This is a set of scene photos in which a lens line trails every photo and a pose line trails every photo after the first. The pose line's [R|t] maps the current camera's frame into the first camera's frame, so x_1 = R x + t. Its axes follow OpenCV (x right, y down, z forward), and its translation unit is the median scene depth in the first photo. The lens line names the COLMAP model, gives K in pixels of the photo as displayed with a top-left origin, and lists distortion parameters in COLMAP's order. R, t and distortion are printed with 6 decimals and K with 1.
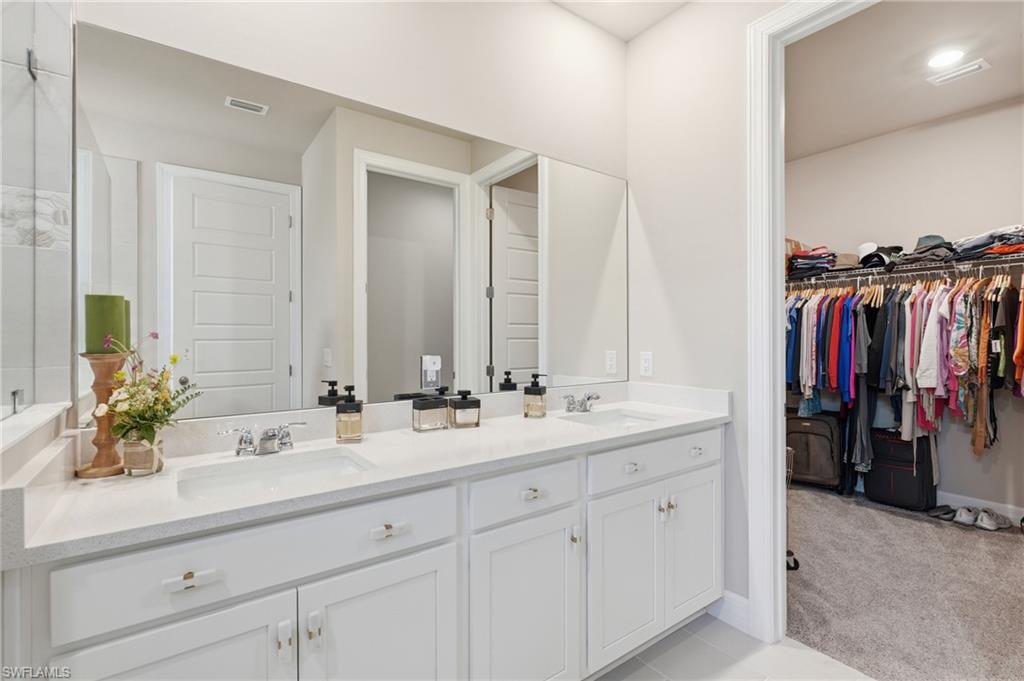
lens RADIAL K [[468.5, 0, 509.0], [0, 468.5, 333.3], [0, 0, 1]] dist [-0.003070, 0.000783]
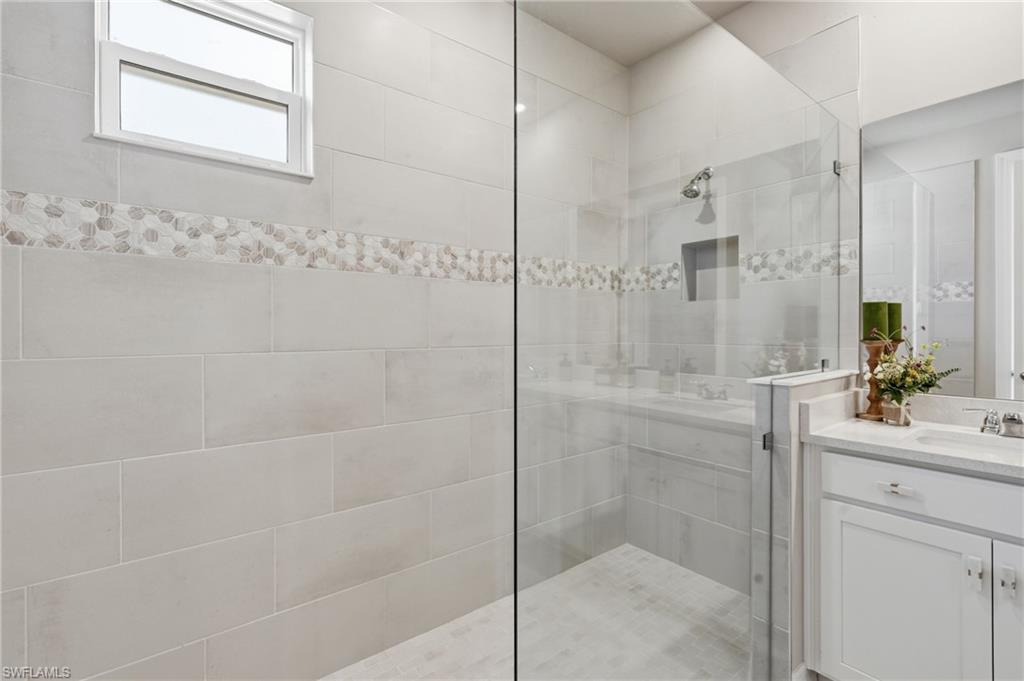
lens RADIAL K [[468.5, 0, 503.8], [0, 468.5, 339.5], [0, 0, 1]] dist [-0.003070, 0.000783]
pose [[0.036172, 0.022518, -0.999092, 0.607836], [0.008582, 0.999702, 0.022843, -0.004836], [0.999309, -0.009401, 0.035968, -0.256500]]
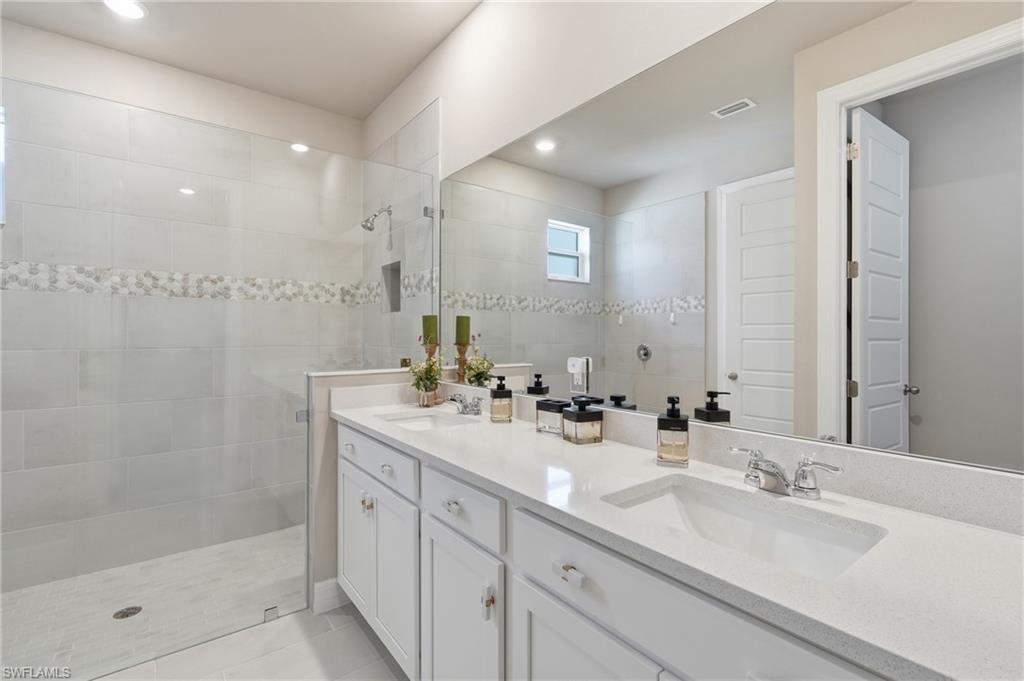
lens RADIAL K [[468.5, 0, 510.1], [0, 468.5, 338.9], [0, 0, 1]] dist [-0.003070, 0.000783]
pose [[0.017248, 0.009748, -0.999804, 1.157109], [0.004183, 0.999943, 0.009822, 0.002047], [0.999842, -0.004351, 0.017206, 1.298269]]
